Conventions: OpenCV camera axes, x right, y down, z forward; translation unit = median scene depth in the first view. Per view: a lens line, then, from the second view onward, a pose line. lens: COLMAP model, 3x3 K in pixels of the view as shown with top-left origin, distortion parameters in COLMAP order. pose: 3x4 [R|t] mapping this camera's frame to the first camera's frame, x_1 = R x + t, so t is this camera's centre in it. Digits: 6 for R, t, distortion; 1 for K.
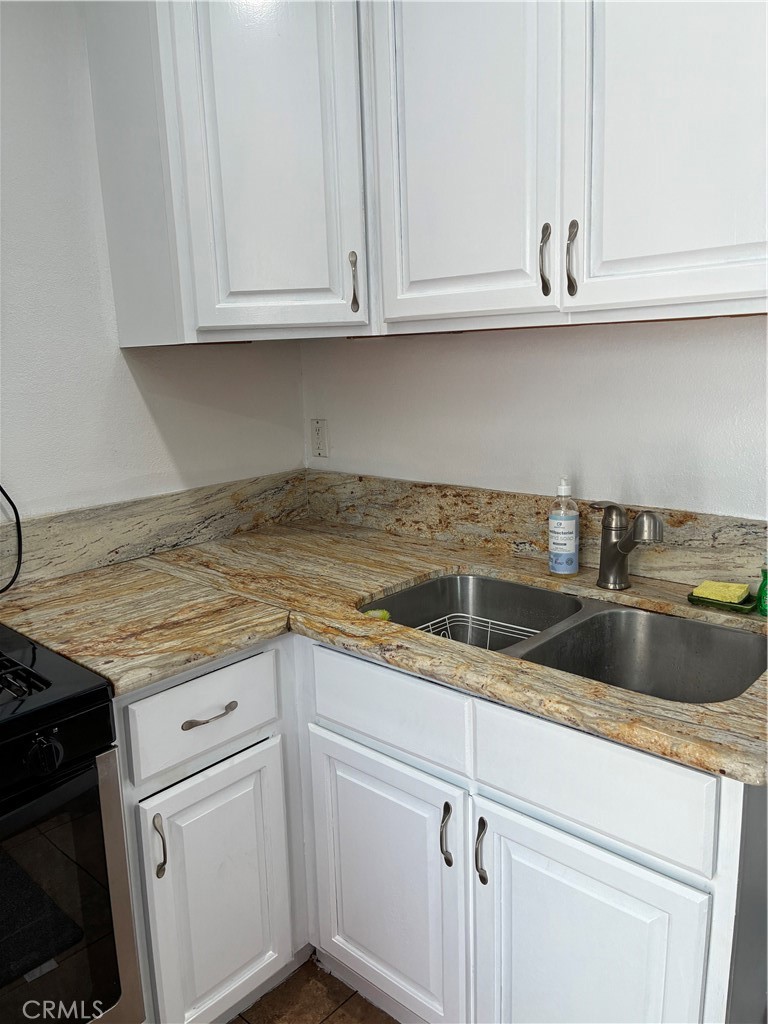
lens RADIAL K [[778.9, 0, 380.7], [0, 778.9, 500.7], [0, 0, 1]] dist [0.062931, -0.088410]
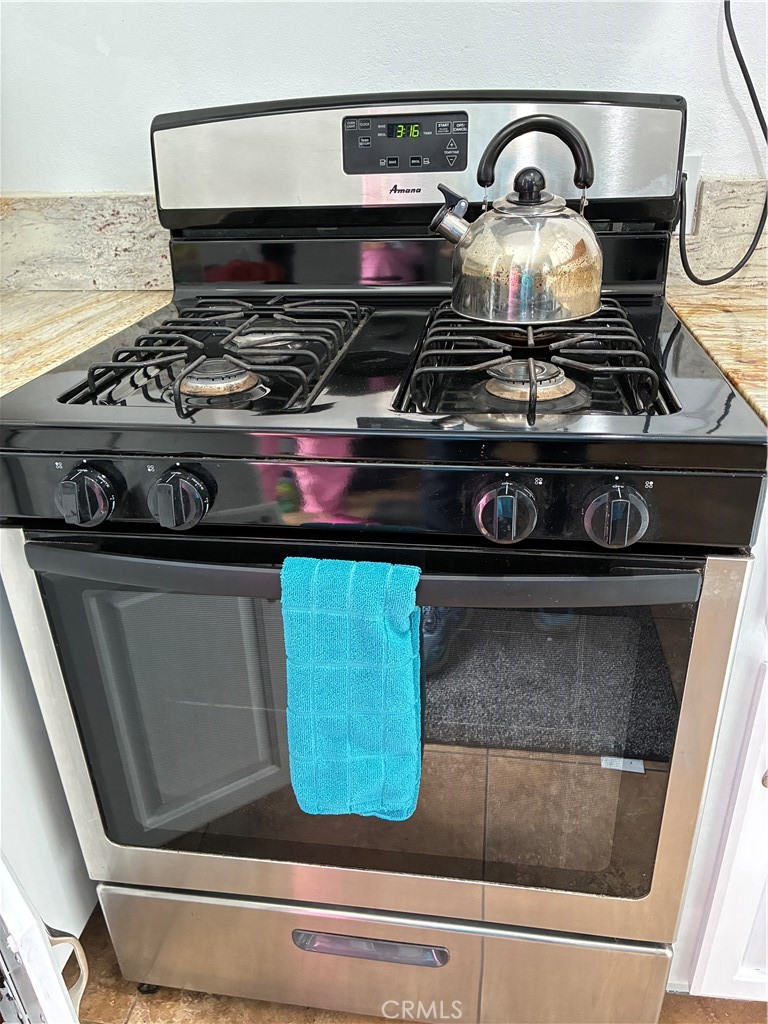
lens RADIAL K [[778.9, 0, 380.7], [0, 778.9, 500.7], [0, 0, 1]] dist [0.062931, -0.088410]
pose [[0.560463, 0.374114, -0.738864, -0.072244], [-0.150804, 0.923341, 0.353129, 0.095644], [0.814334, -0.086492, 0.573916, 0.375114]]
